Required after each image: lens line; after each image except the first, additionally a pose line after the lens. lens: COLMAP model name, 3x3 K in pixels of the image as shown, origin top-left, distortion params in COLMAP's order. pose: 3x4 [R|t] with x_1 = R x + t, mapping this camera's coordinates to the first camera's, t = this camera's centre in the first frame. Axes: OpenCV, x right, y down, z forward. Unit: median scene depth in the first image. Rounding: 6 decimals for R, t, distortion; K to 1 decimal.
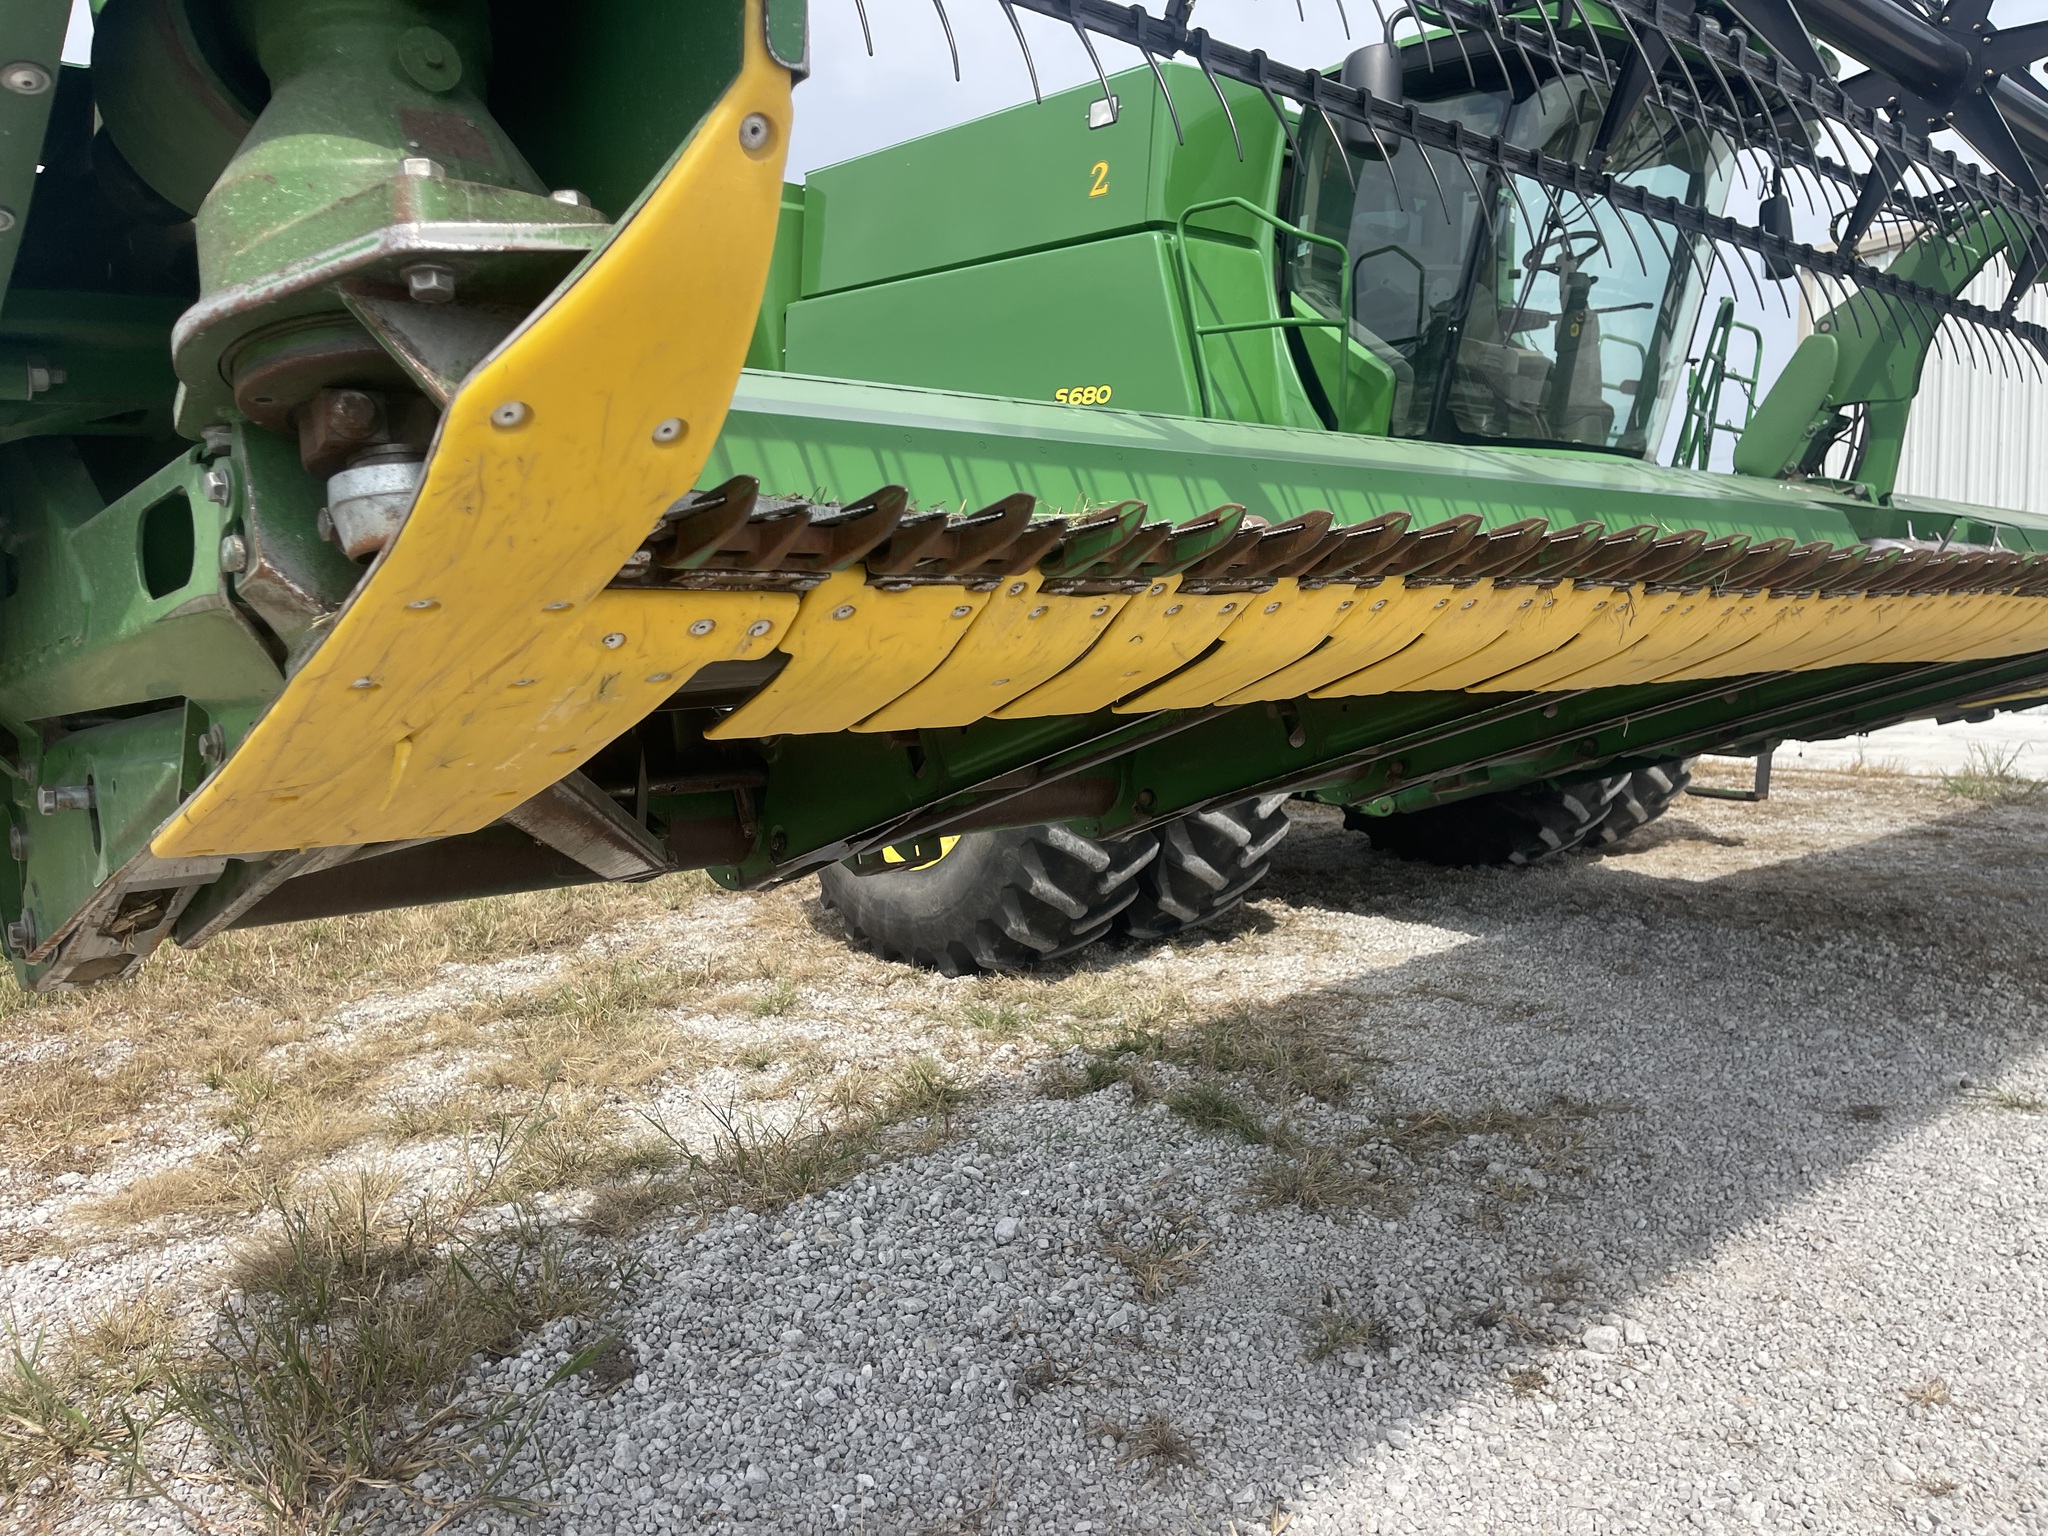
lens RADIAL K [[1563.6, 0, 1029.4], [0, 1563.6, 748.7], [0, 0, 1]] dist [0.075697, -0.096091]
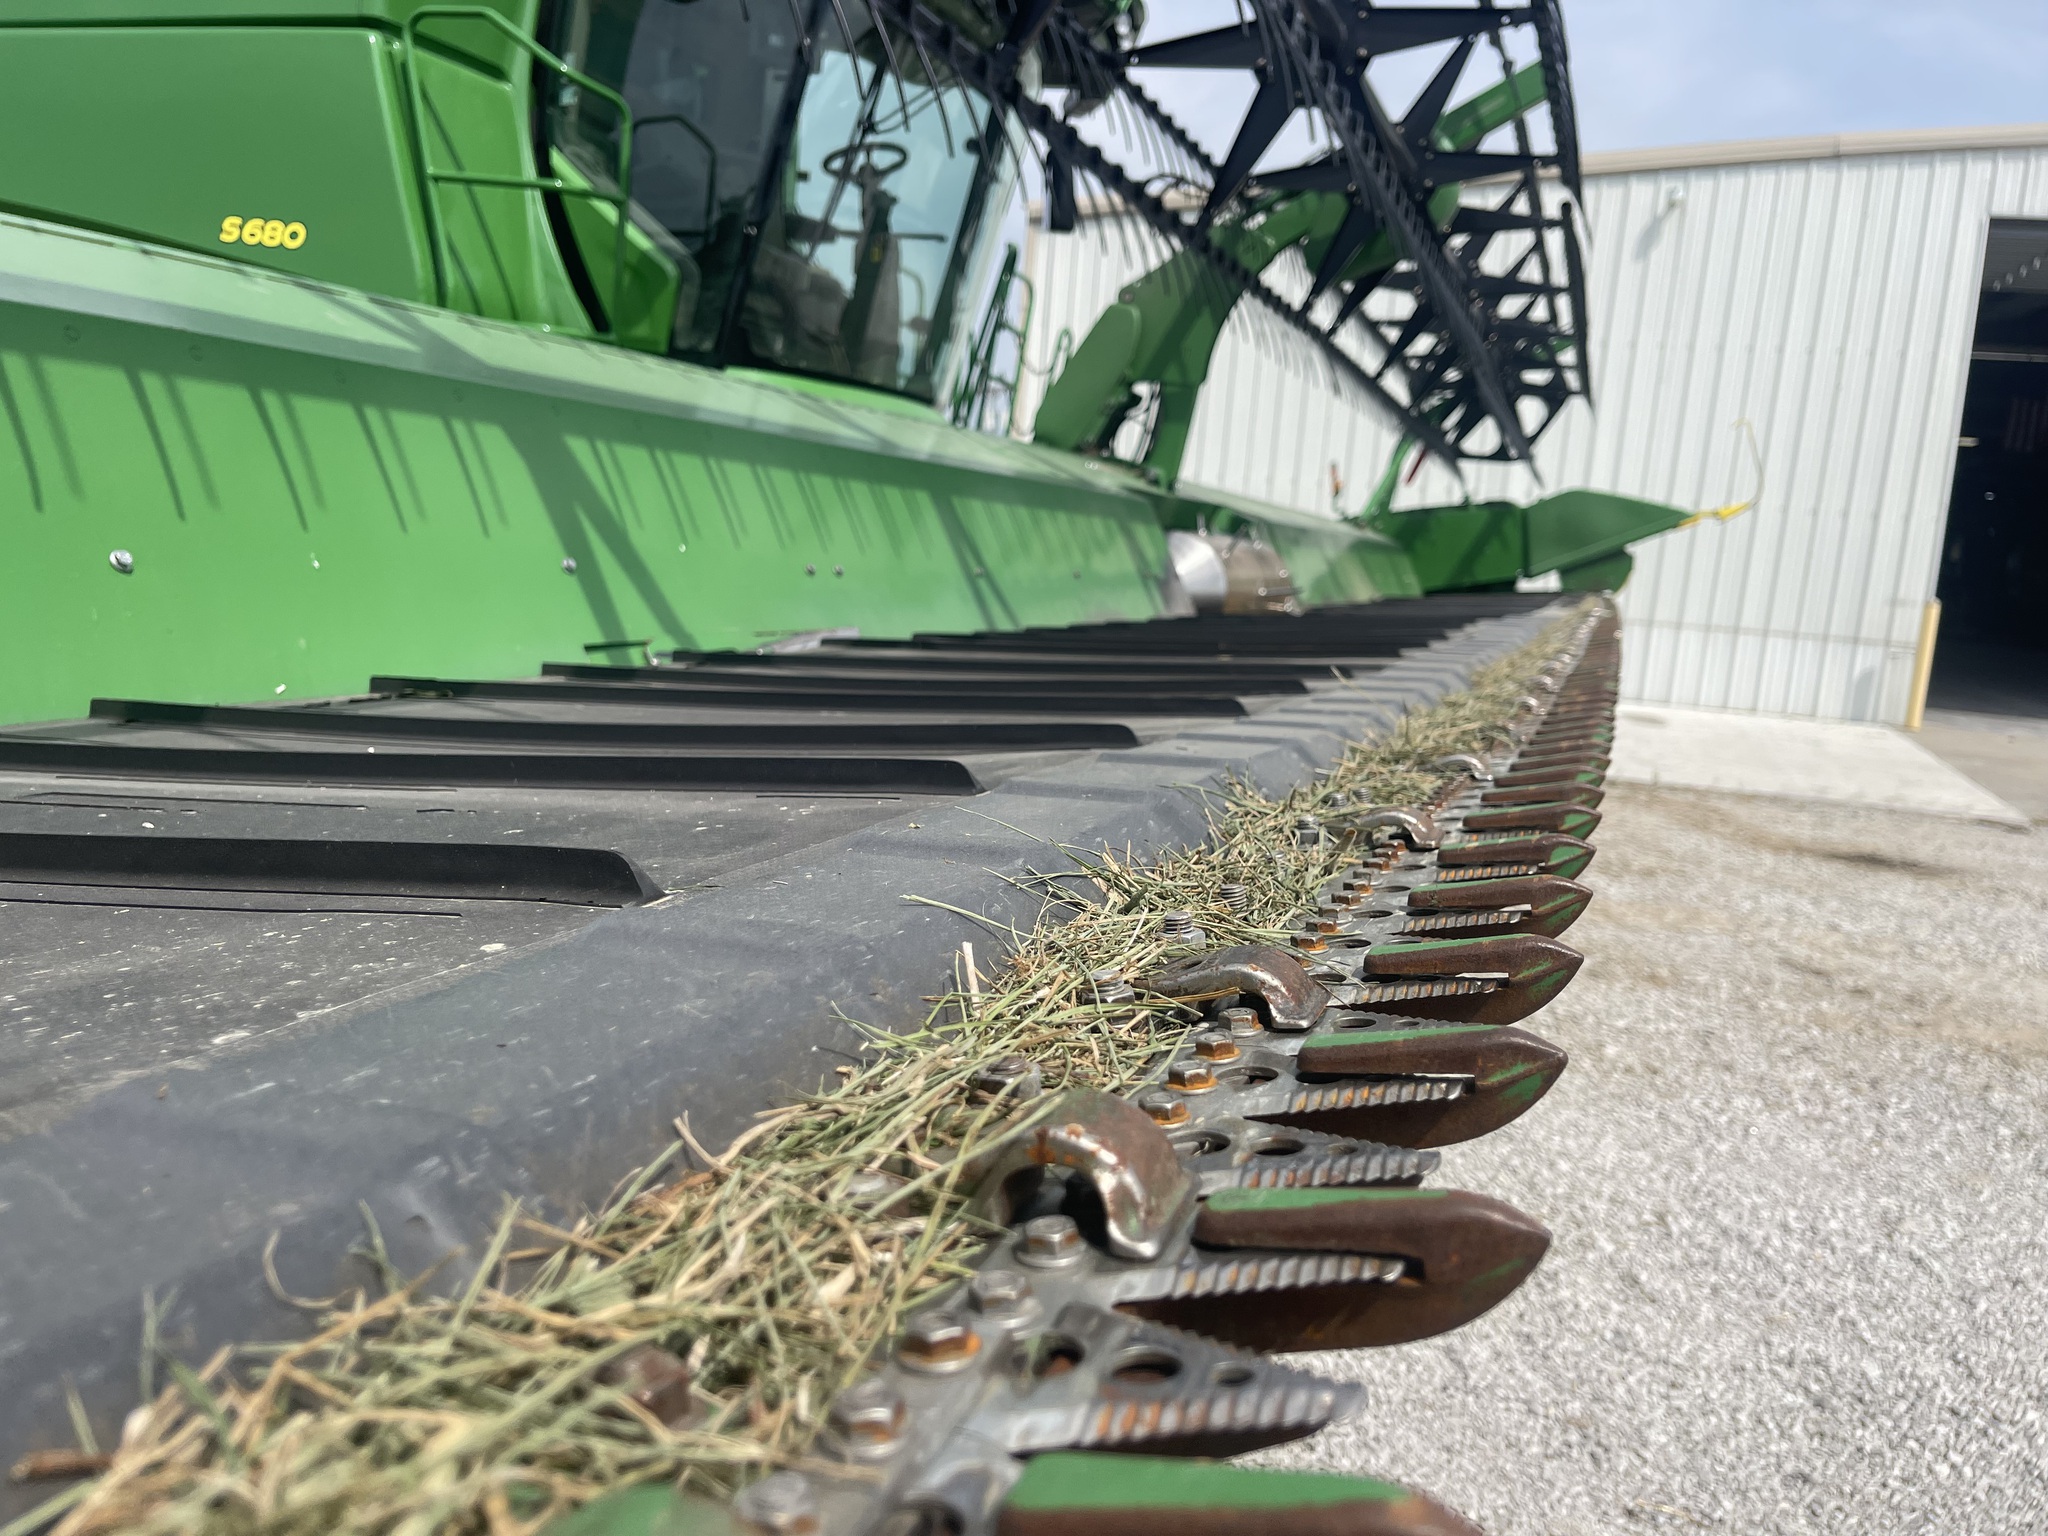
lens RADIAL K [[1579.4, 0, 1010.0], [0, 1579.4, 765.8], [0, 0, 1]] dist [0.060399, -0.081834]
pose [[0.888359, 0.010883, 0.459020, 0.002956], [-0.047067, 0.996611, 0.067462, -0.040517], [-0.456730, -0.081535, 0.885861, 0.144755]]
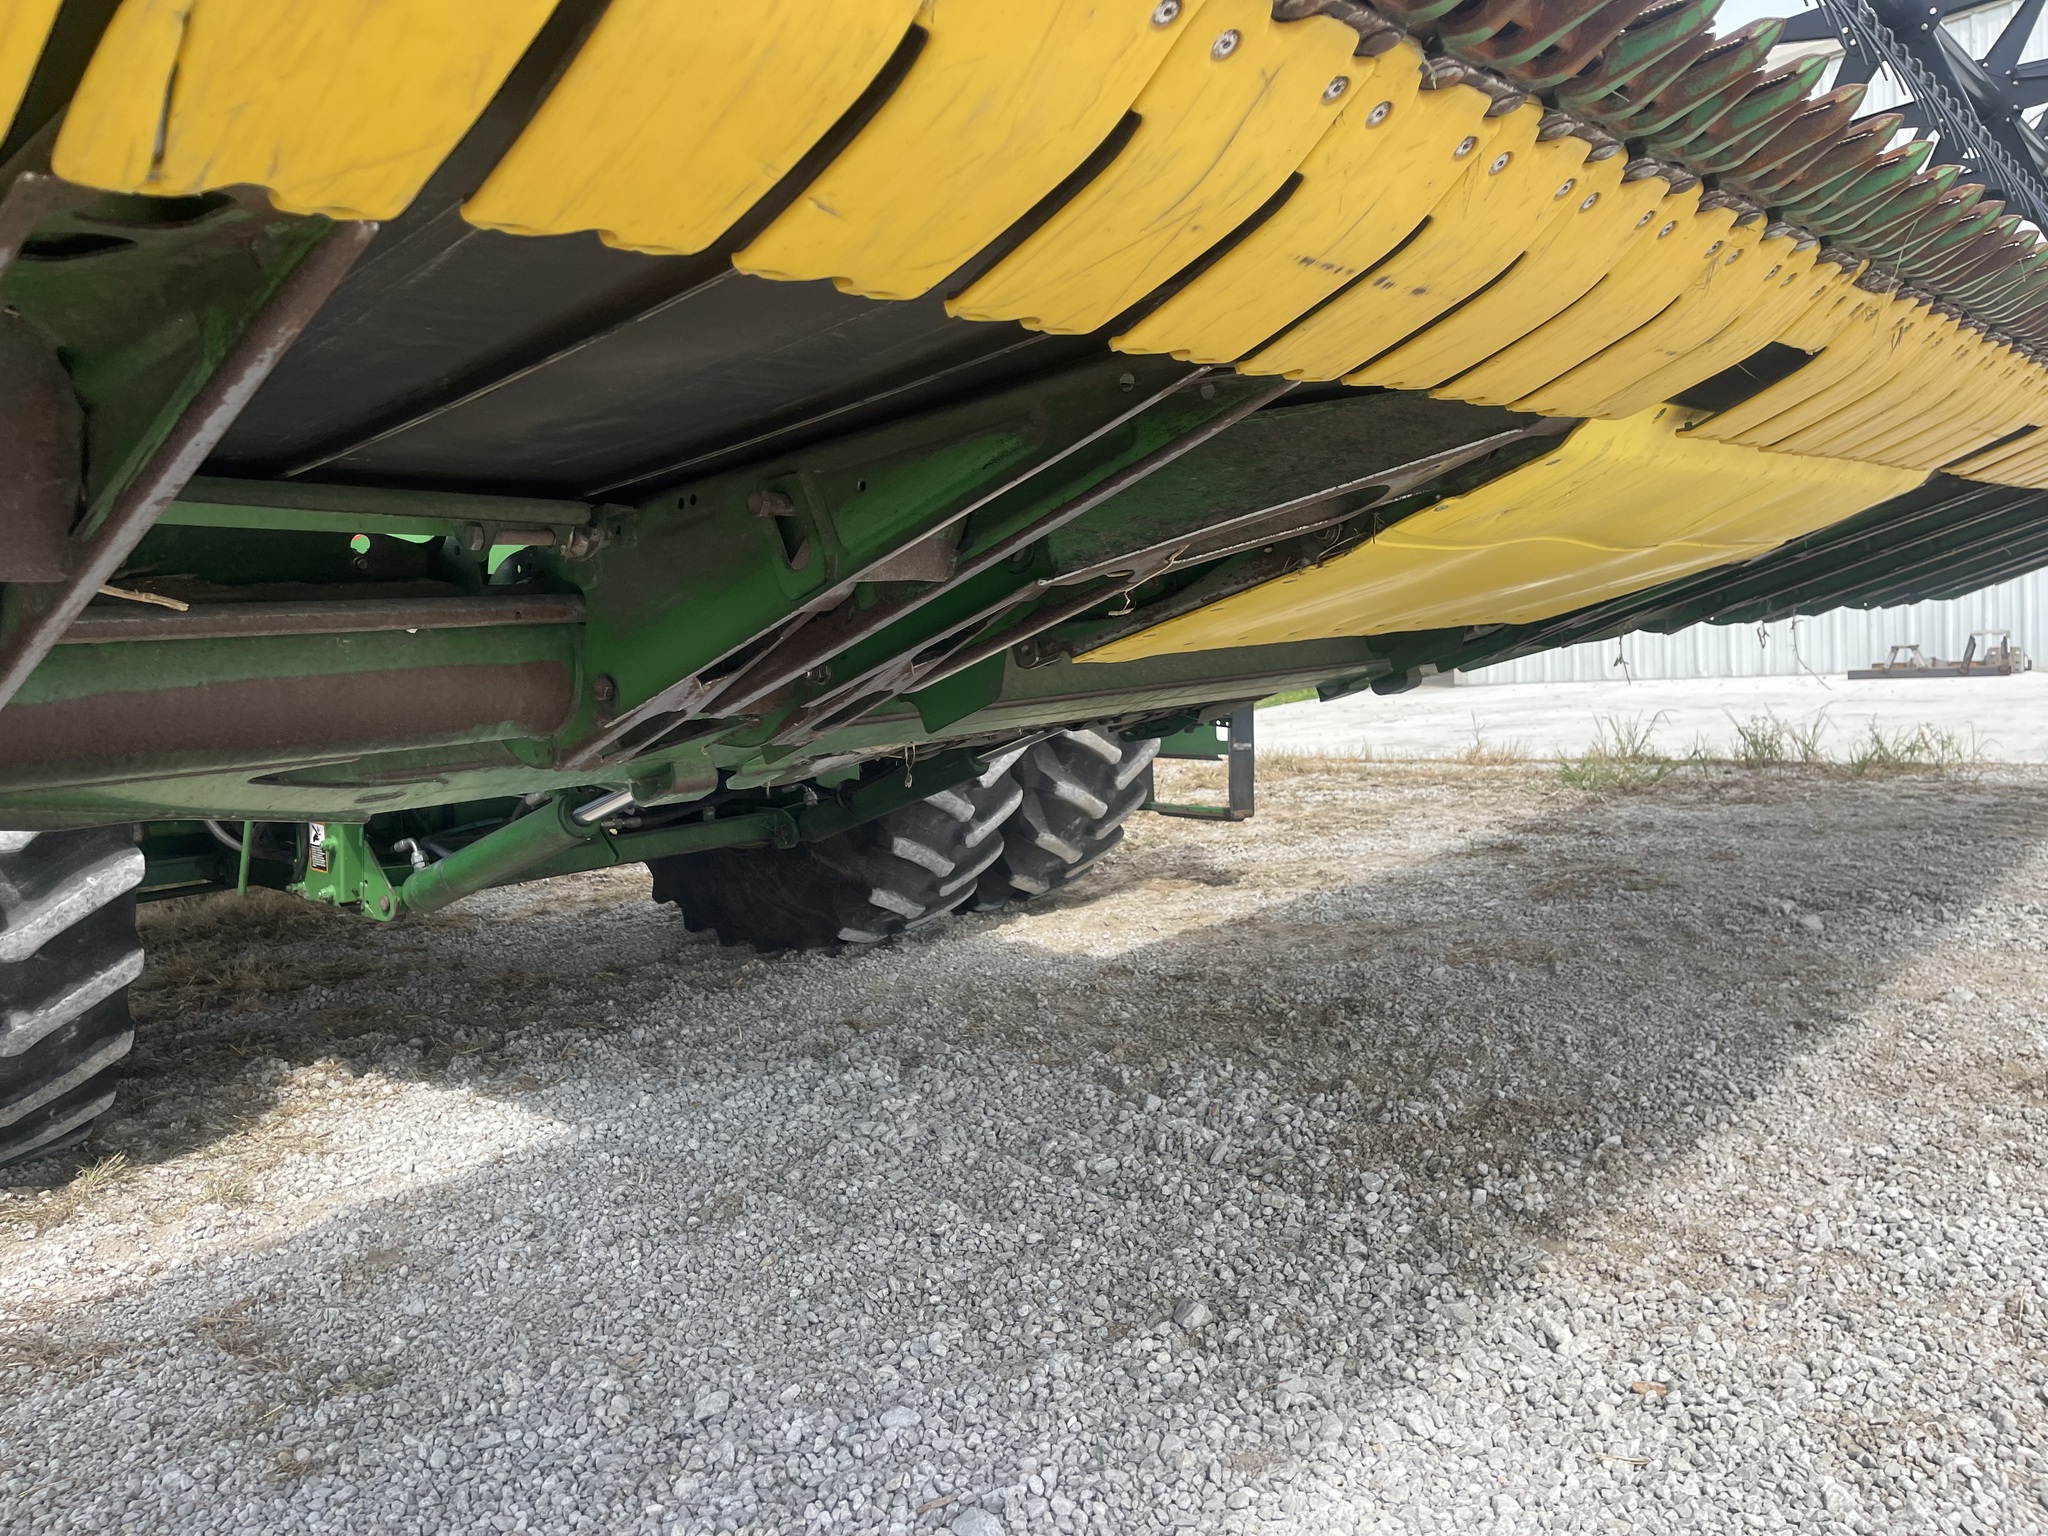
lens RADIAL K [[1579.4, 0, 1010.0], [0, 1579.4, 765.8], [0, 0, 1]] dist [0.060399, -0.081834]
pose [[0.992120, -0.060216, 0.109870, 0.390589], [0.060140, 0.998182, 0.004004, 0.000936], [-0.109911, 0.002635, 0.993938, 0.444161]]
